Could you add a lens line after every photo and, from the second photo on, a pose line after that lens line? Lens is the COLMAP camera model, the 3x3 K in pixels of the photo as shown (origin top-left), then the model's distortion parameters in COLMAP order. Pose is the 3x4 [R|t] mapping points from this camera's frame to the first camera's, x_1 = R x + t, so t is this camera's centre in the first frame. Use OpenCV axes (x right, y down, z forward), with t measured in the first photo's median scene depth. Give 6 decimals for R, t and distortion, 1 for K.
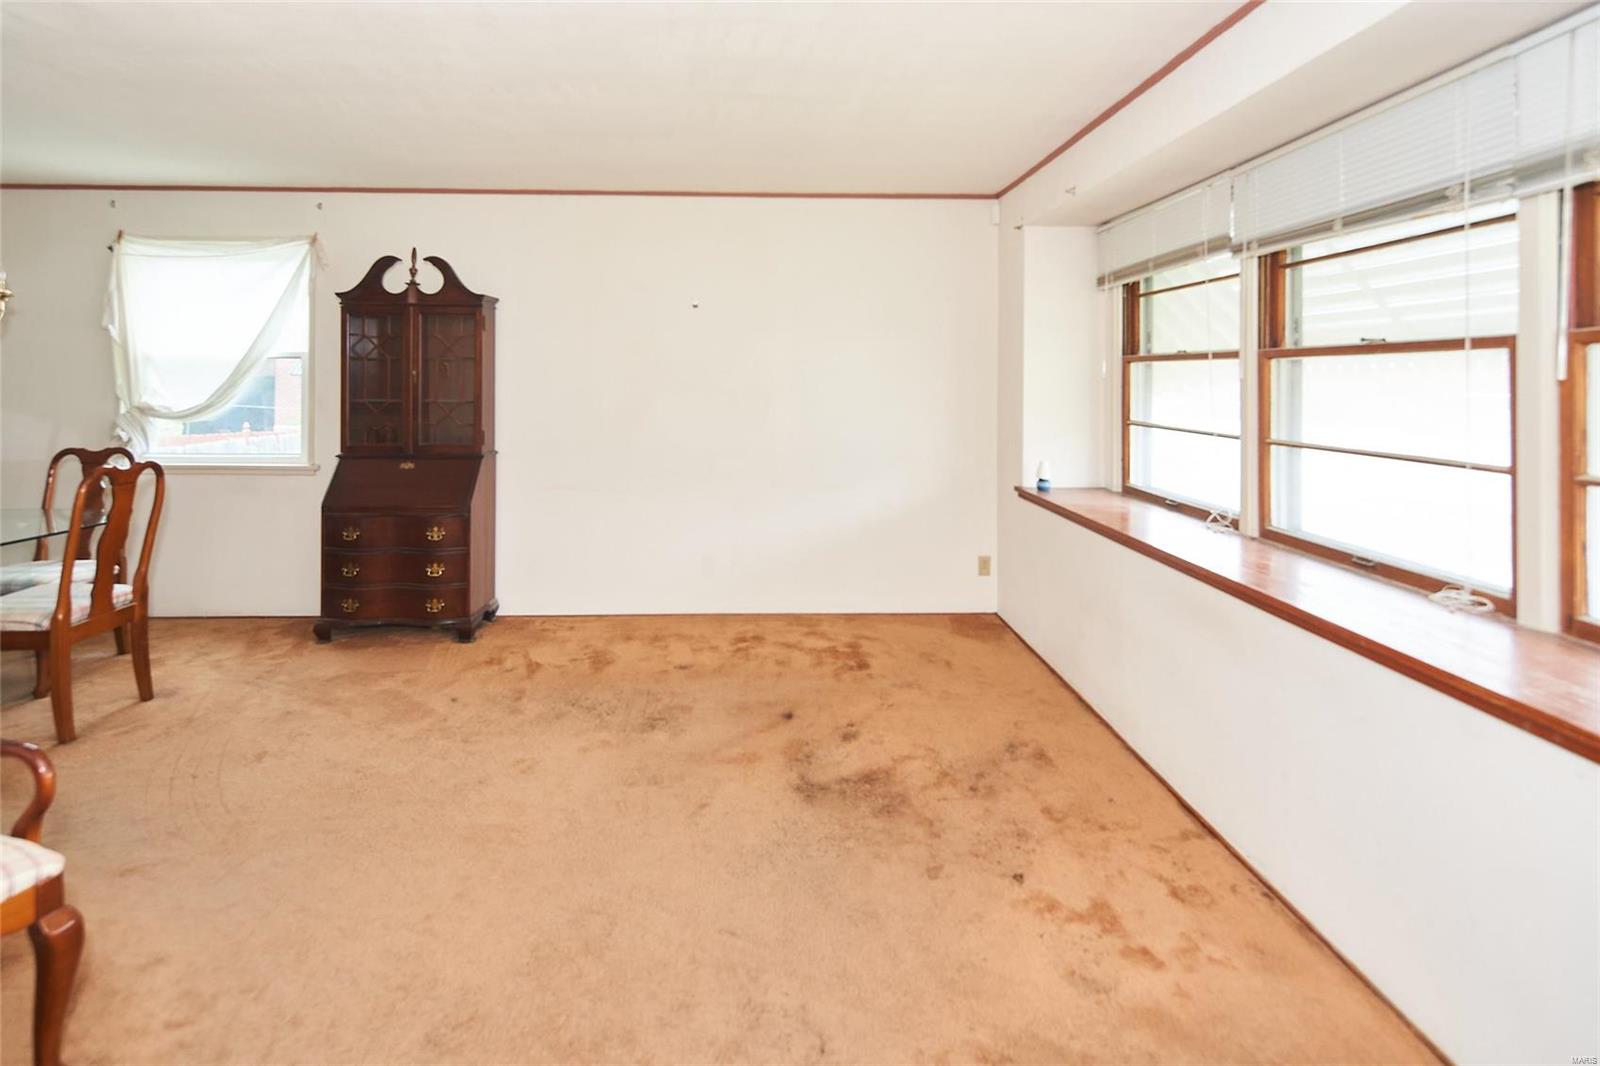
lens RADIAL K [[795.7, 0, 770.0], [0, 795.7, 375.2], [0, 0, 1]] dist [-0.003896, -0.001893]
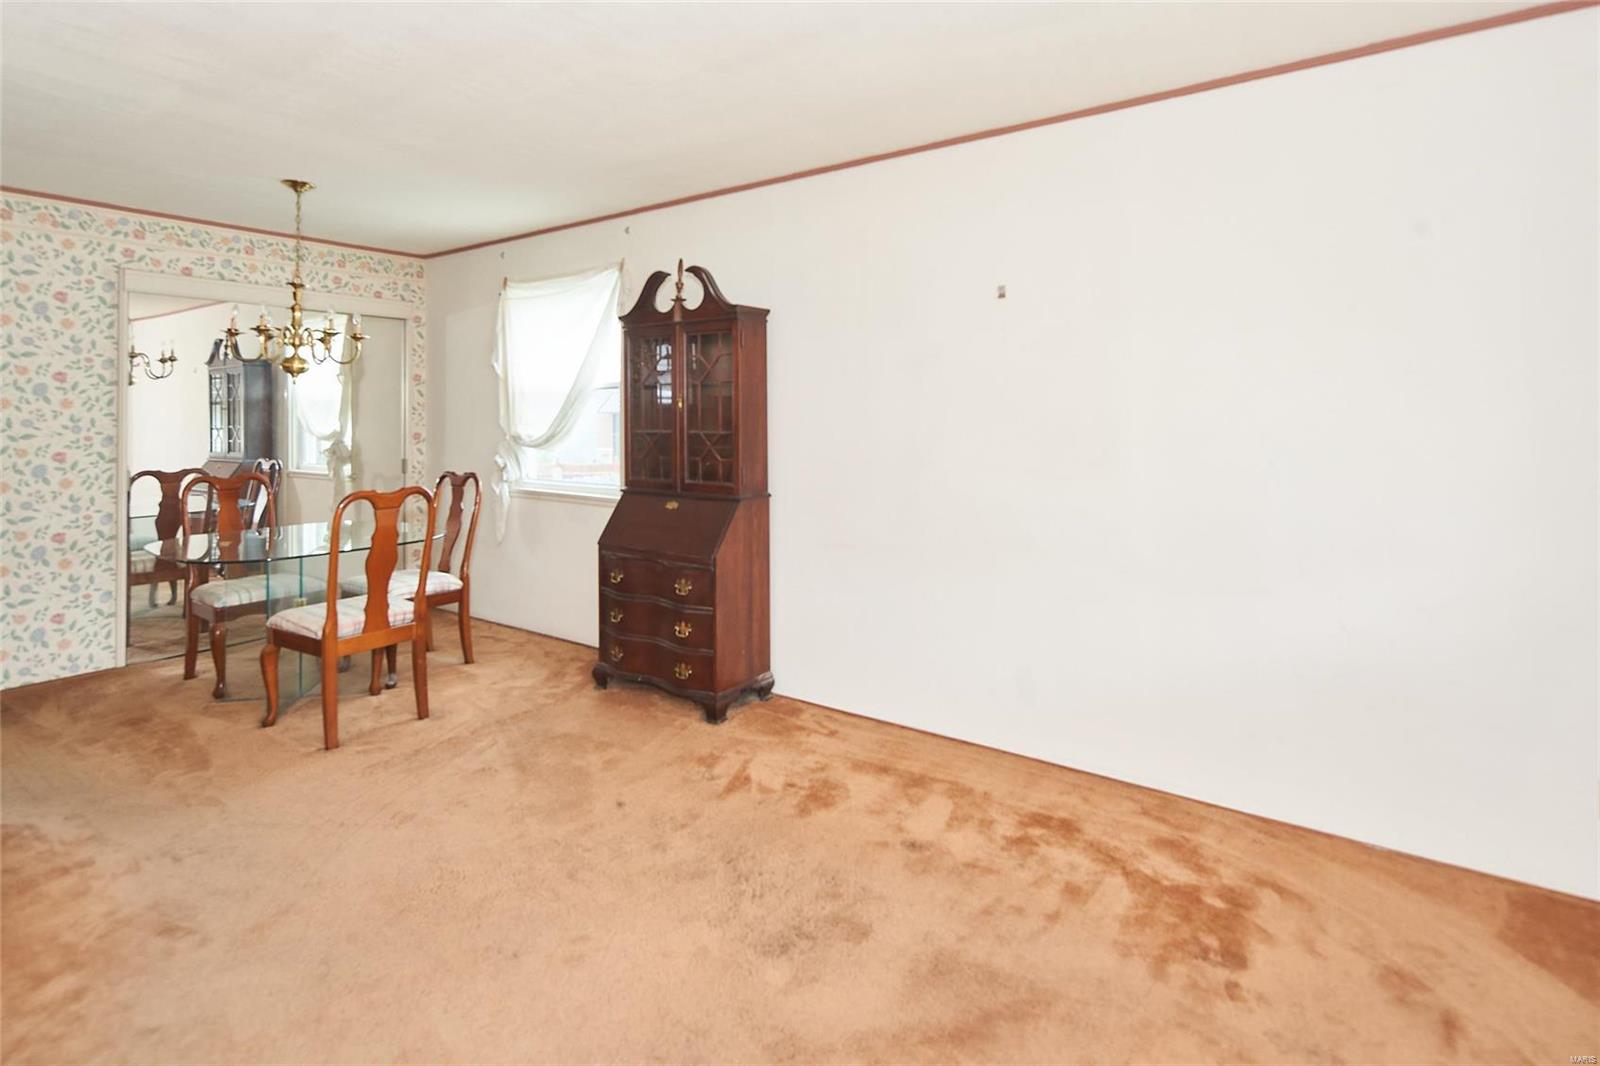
lens RADIAL K [[795.7, 0, 778.0], [0, 795.7, 403.2], [0, 0, 1]] dist [-0.003896, -0.001893]
pose [[0.785898, -0.015511, -0.618162, 0.188912], [0.013171, 0.999878, -0.008344, 0.009047], [0.618216, -0.001584, 0.786007, 0.380653]]
